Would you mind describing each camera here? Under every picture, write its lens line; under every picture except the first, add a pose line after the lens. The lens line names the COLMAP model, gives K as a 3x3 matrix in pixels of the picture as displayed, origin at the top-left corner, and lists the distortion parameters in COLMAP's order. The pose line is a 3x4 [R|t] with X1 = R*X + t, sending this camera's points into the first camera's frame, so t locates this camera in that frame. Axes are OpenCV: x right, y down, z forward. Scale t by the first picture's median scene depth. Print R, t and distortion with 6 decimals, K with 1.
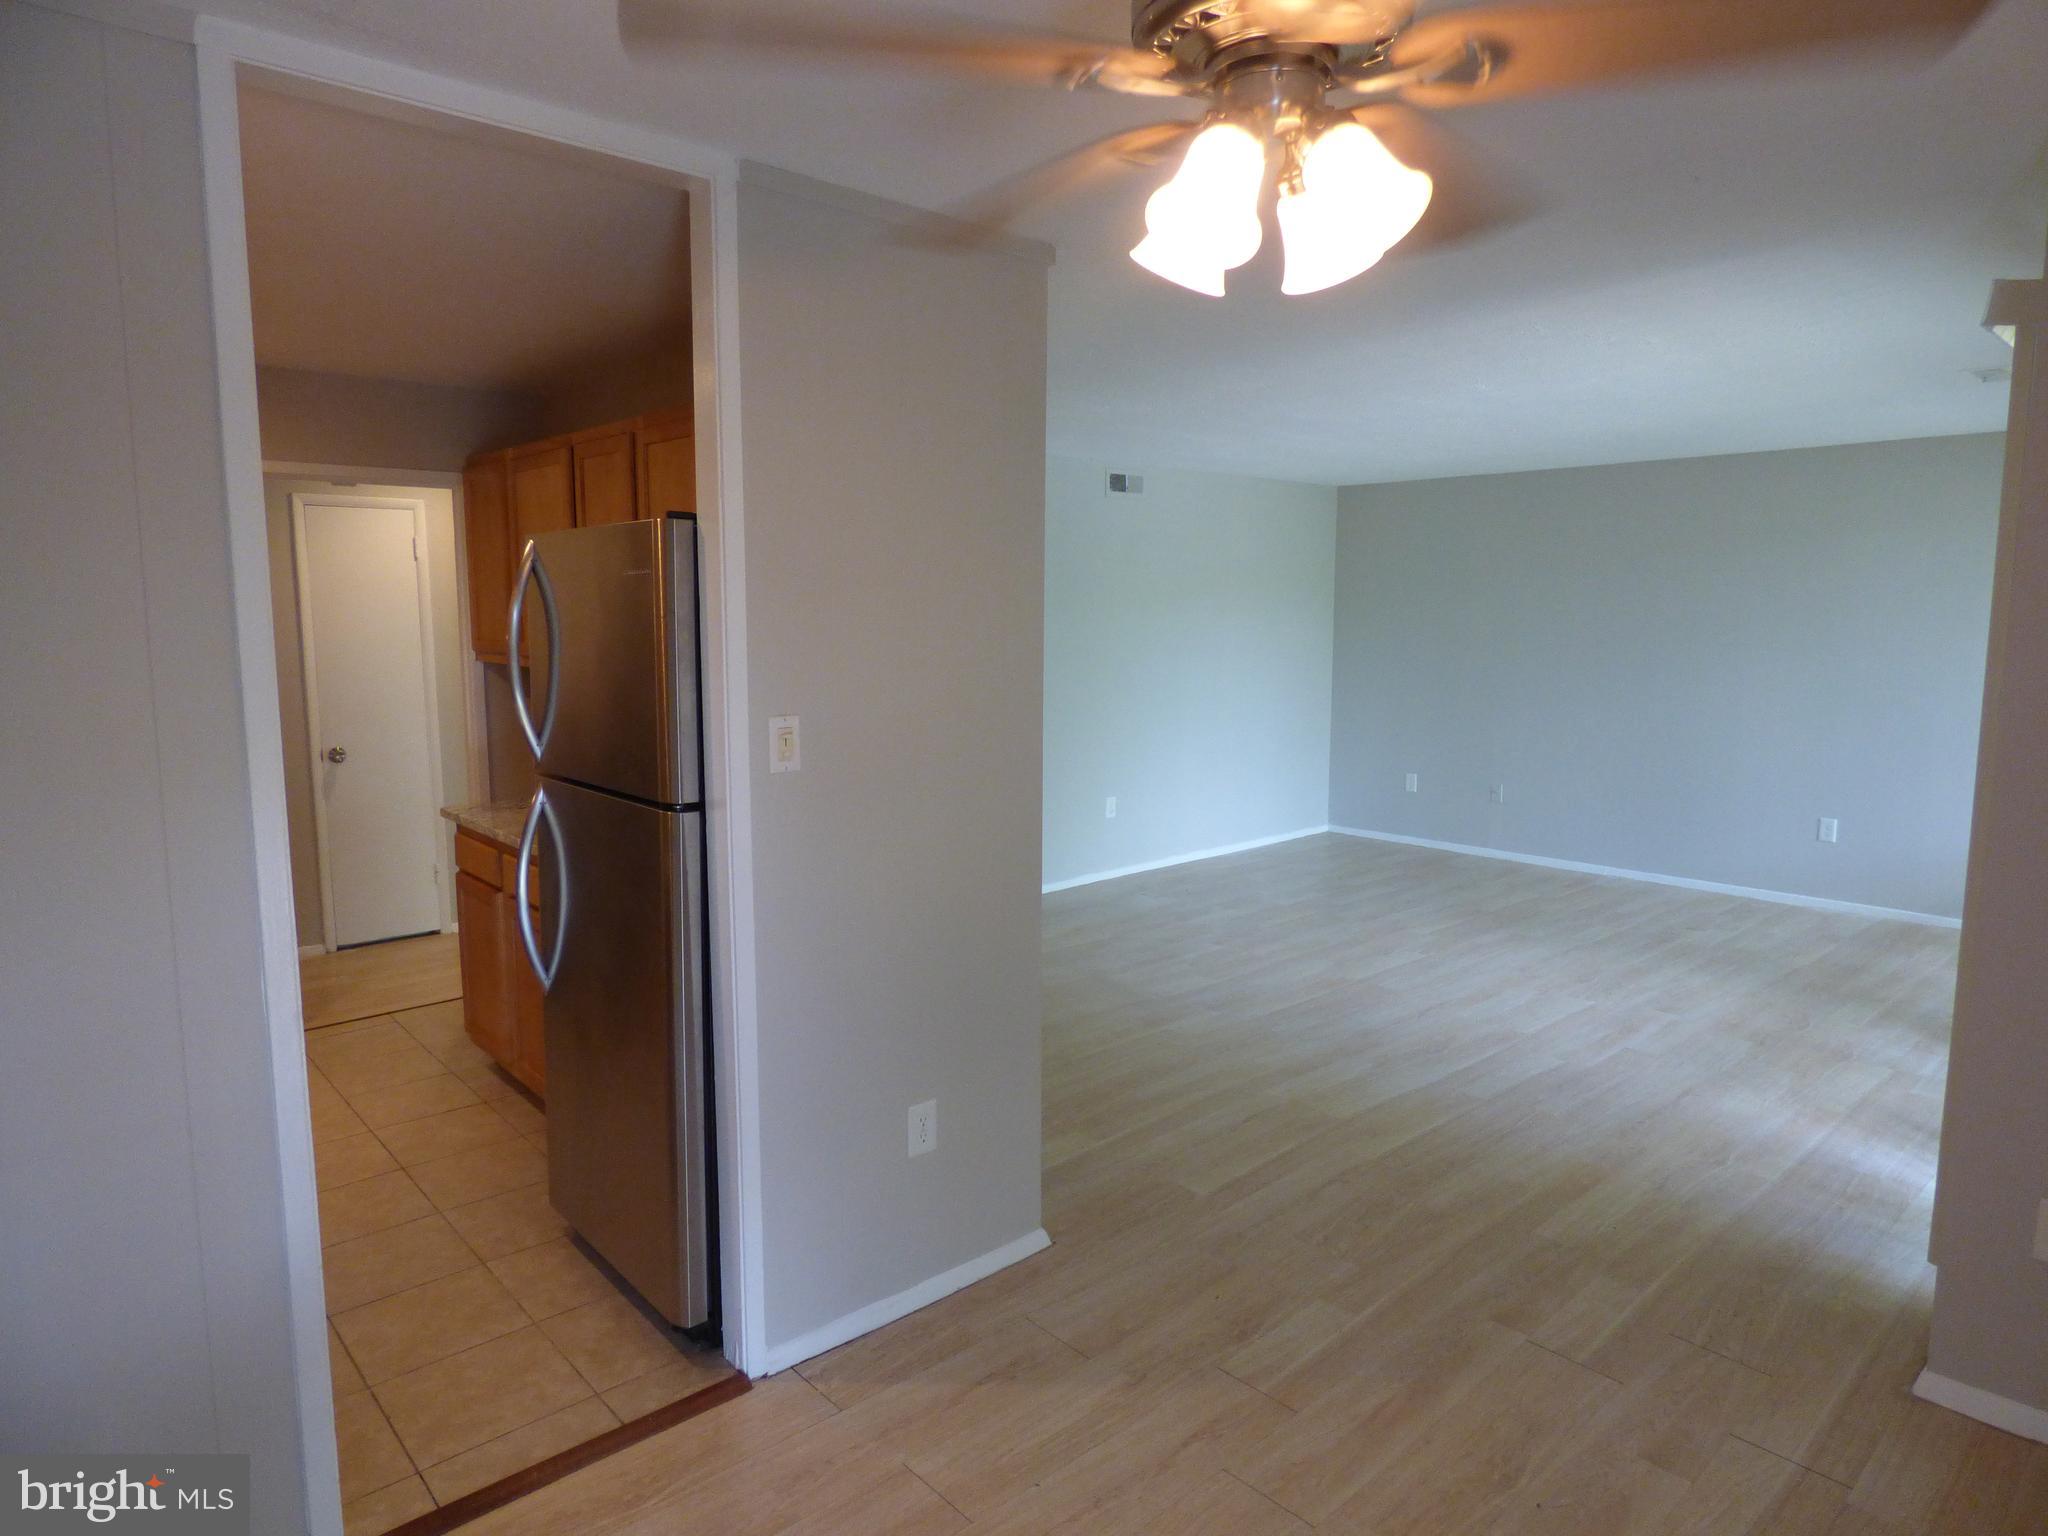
lens RADIAL K [[1221.0, 0, 1036.1], [0, 1221.0, 765.8], [0, 0, 1]] dist [-0.008217, -0.002549]
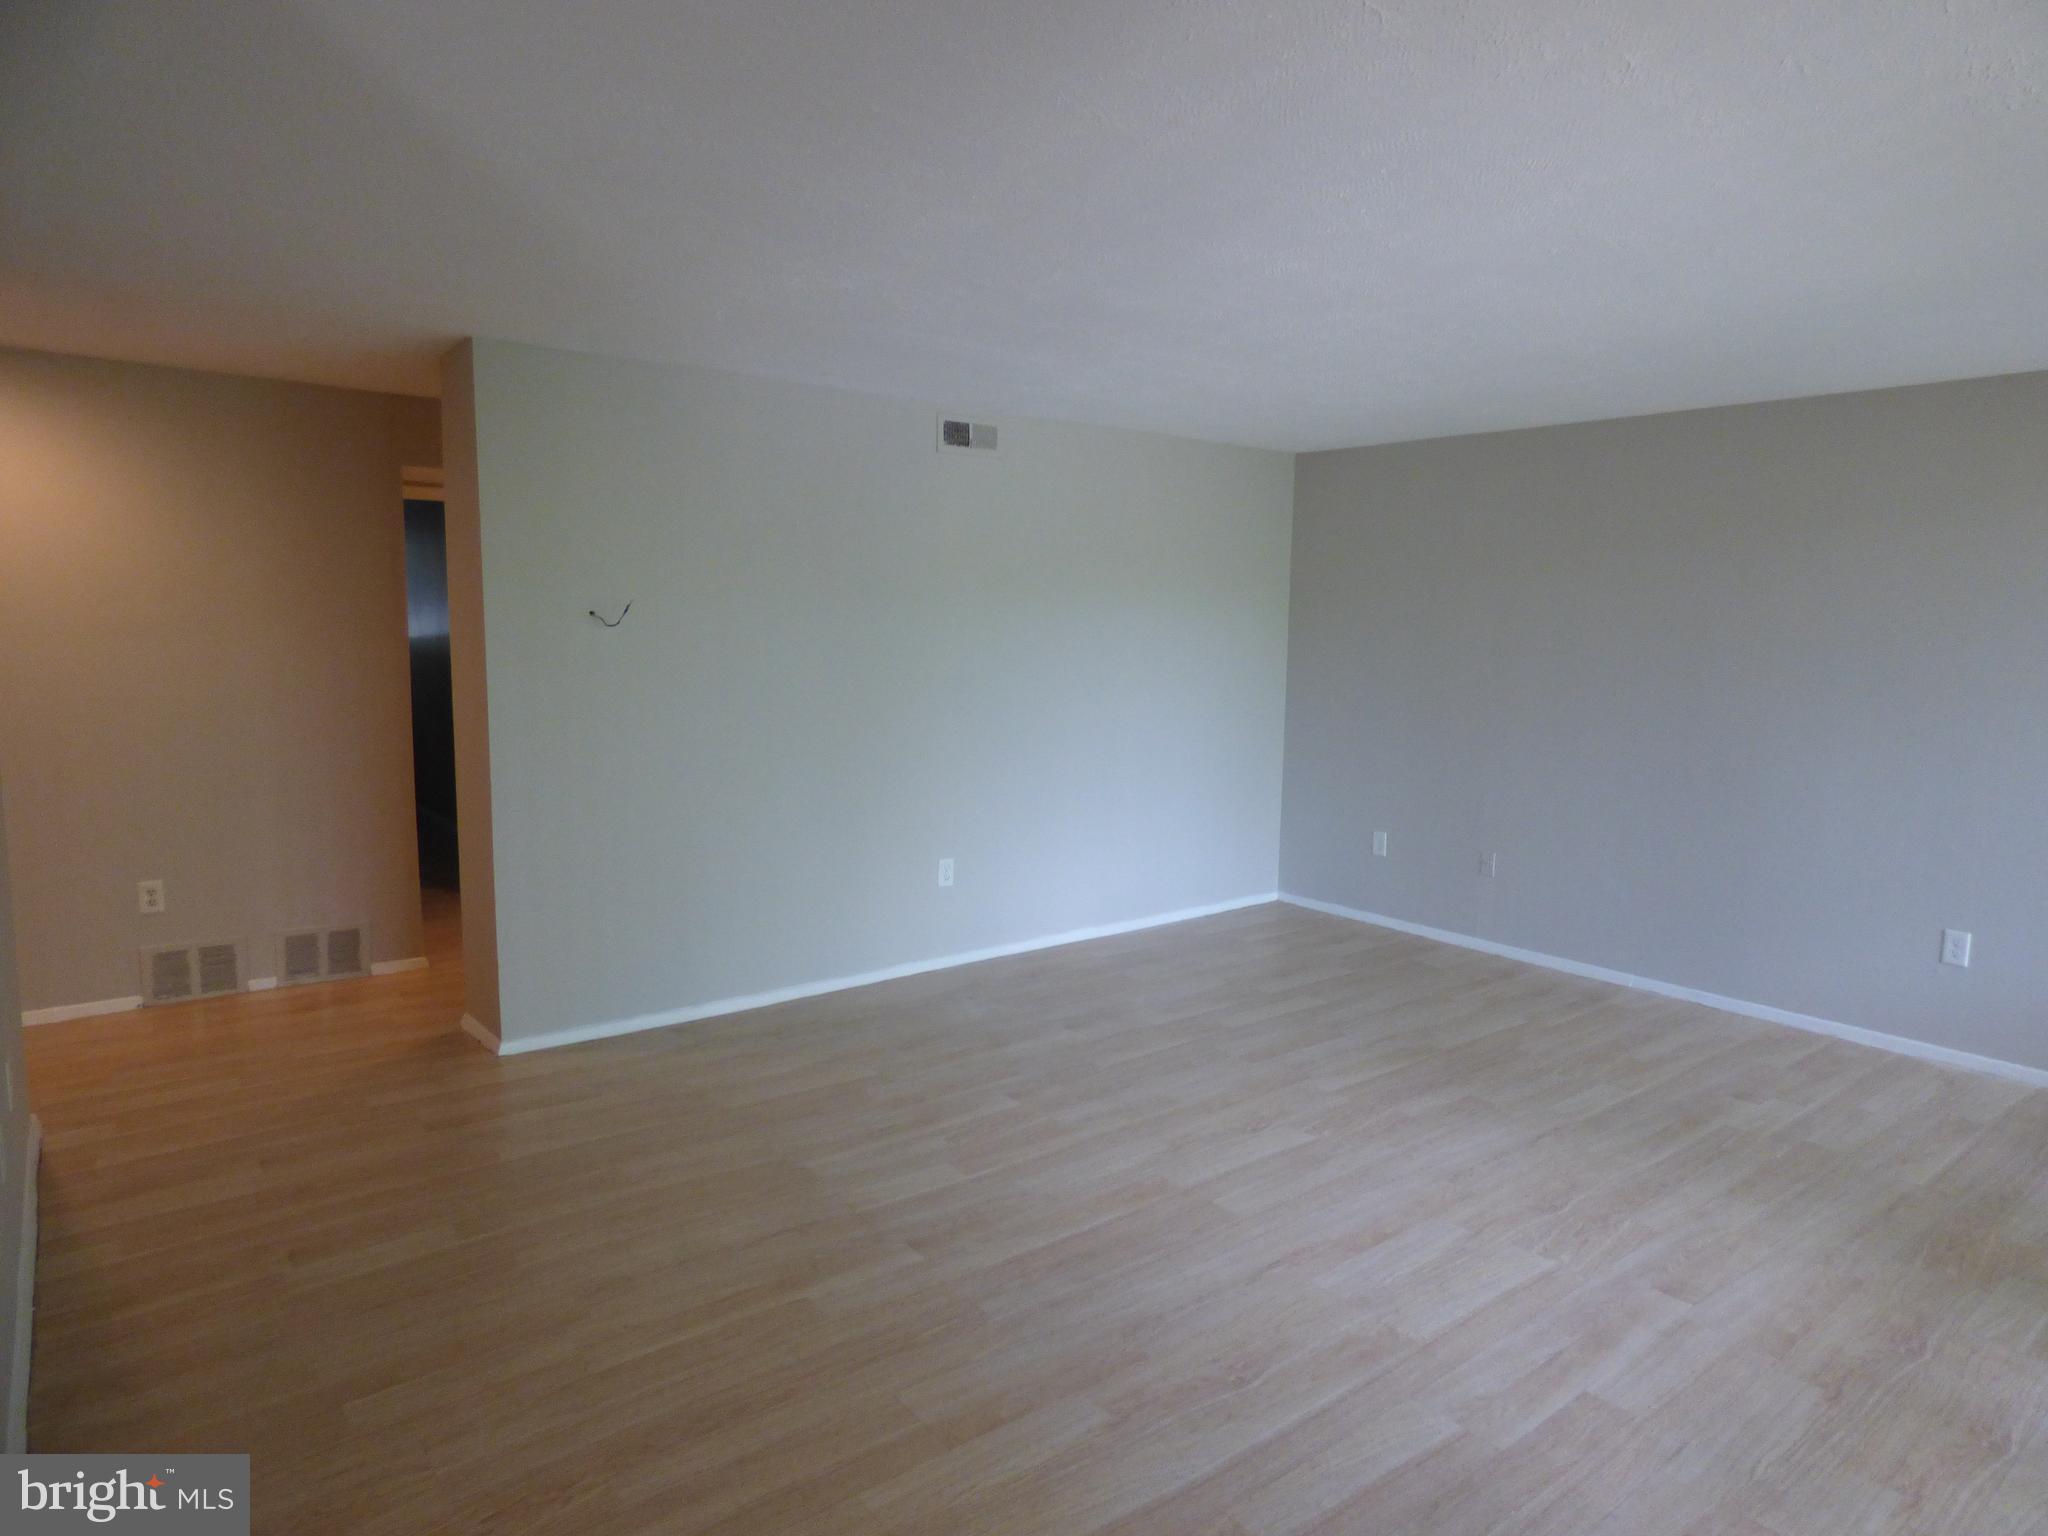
lens RADIAL K [[1221.0, 0, 1041.0], [0, 1221.0, 757.7], [0, 0, 1]] dist [-0.008217, -0.002549]
pose [[0.997861, 0.025643, -0.060131, 0.212215], [-0.026465, 0.999566, -0.012911, -0.036068], [0.059774, 0.014475, 0.998107, 0.345063]]
